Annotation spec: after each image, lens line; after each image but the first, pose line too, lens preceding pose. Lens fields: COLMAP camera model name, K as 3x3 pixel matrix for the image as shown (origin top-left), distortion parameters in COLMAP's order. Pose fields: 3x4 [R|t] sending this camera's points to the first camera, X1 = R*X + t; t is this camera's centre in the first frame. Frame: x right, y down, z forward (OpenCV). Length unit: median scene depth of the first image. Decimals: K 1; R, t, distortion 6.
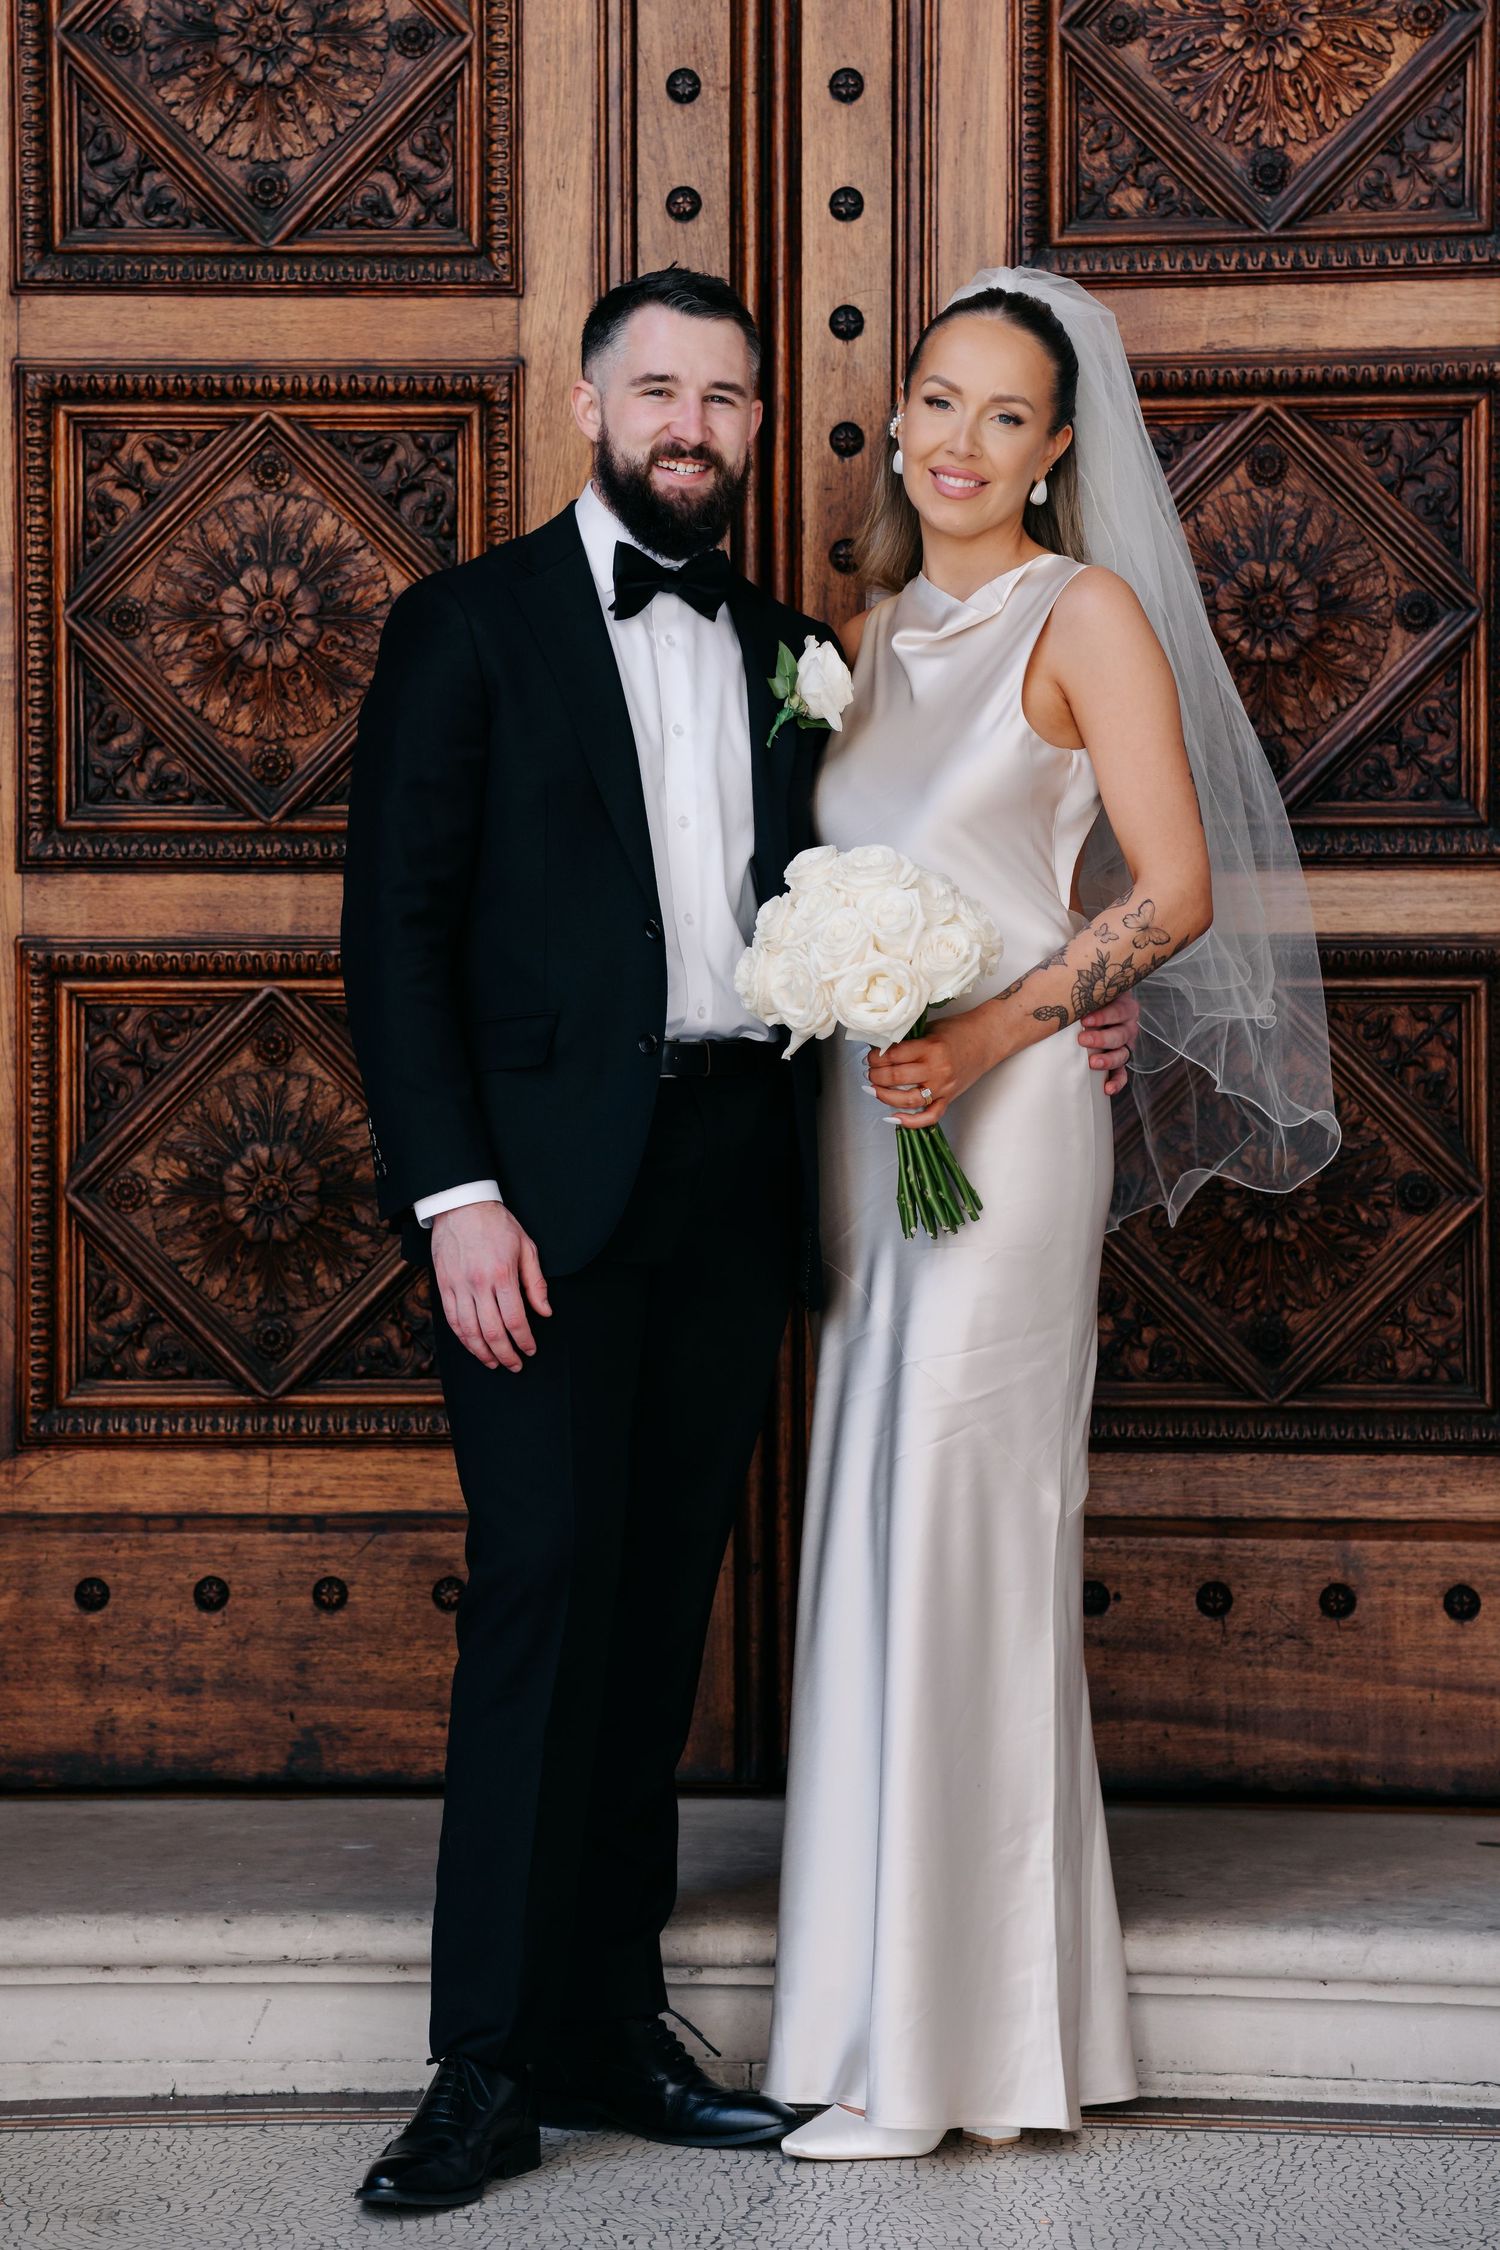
lens RADIAL K [[5471.1, 0, 750.0], [0, 5471.1, 1125.0], [0, 0, 1]] dist [0.897931, -12.169147]
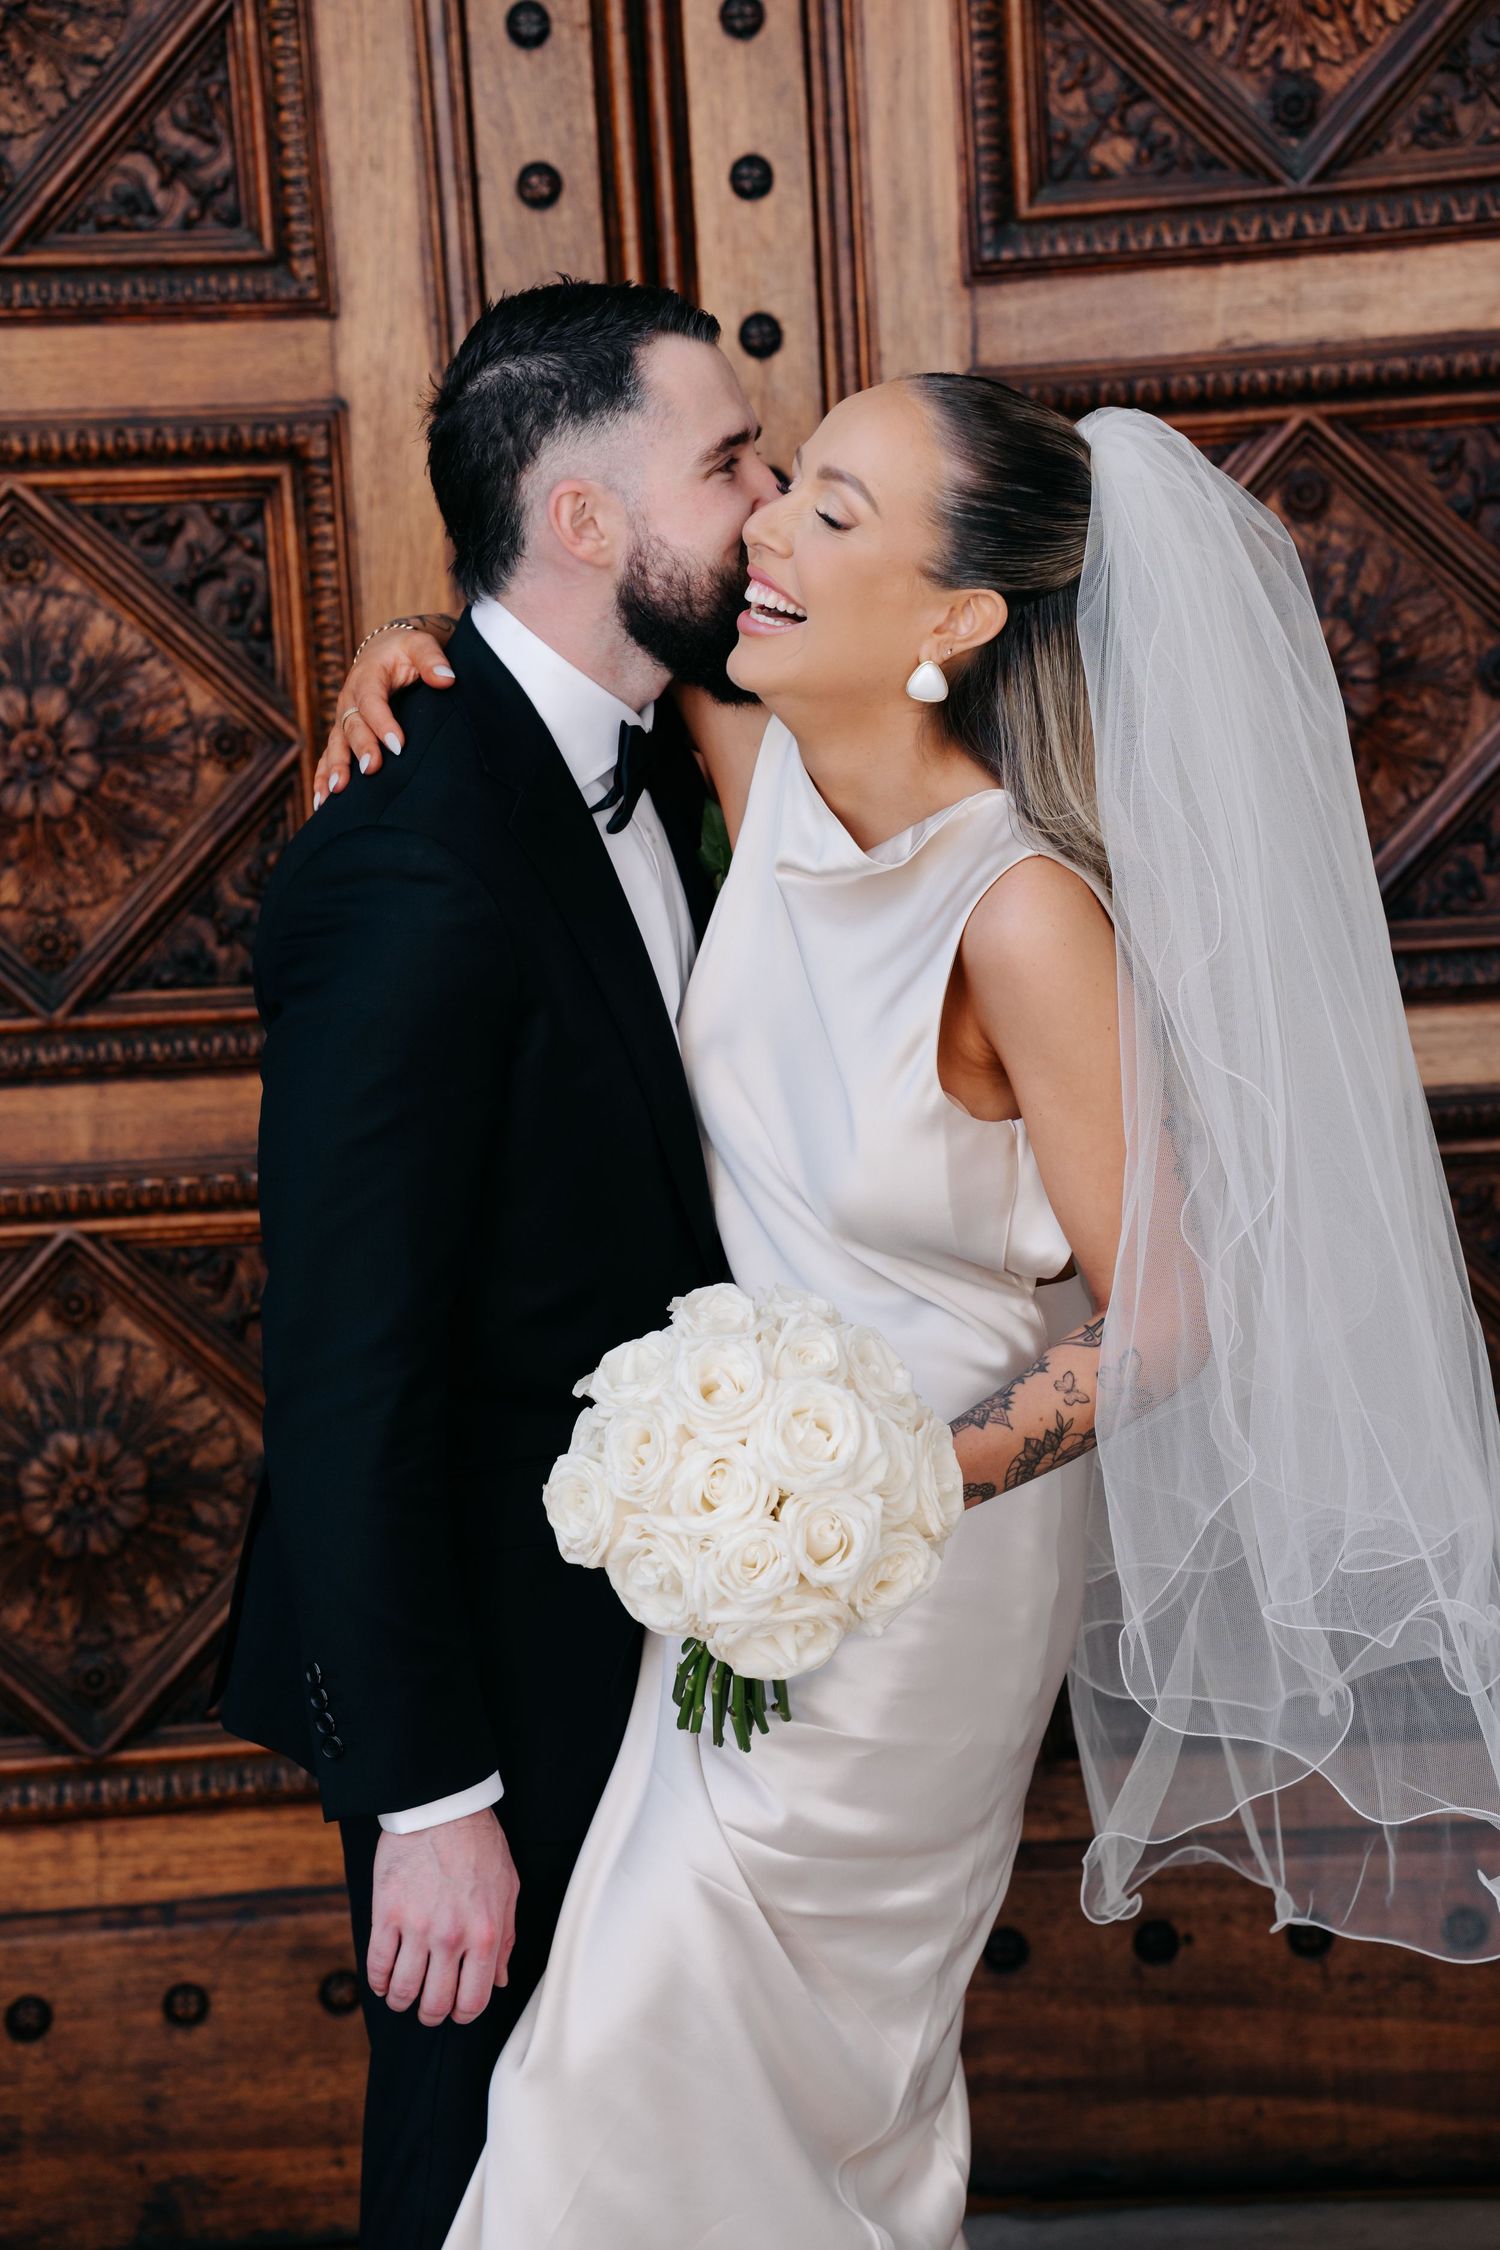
lens RADIAL K [[5480.1, 0, 750.0], [0, 5480.1, 1125.0], [0, 0, 1]] dist [1.759635, 0.162769]
pose [[0.998353, -0.055777, 0.013396, -0.000741], [0.056206, 0.997835, -0.034138, -0.007222], [-0.011463, 0.034835, 0.999327, 0.201771]]
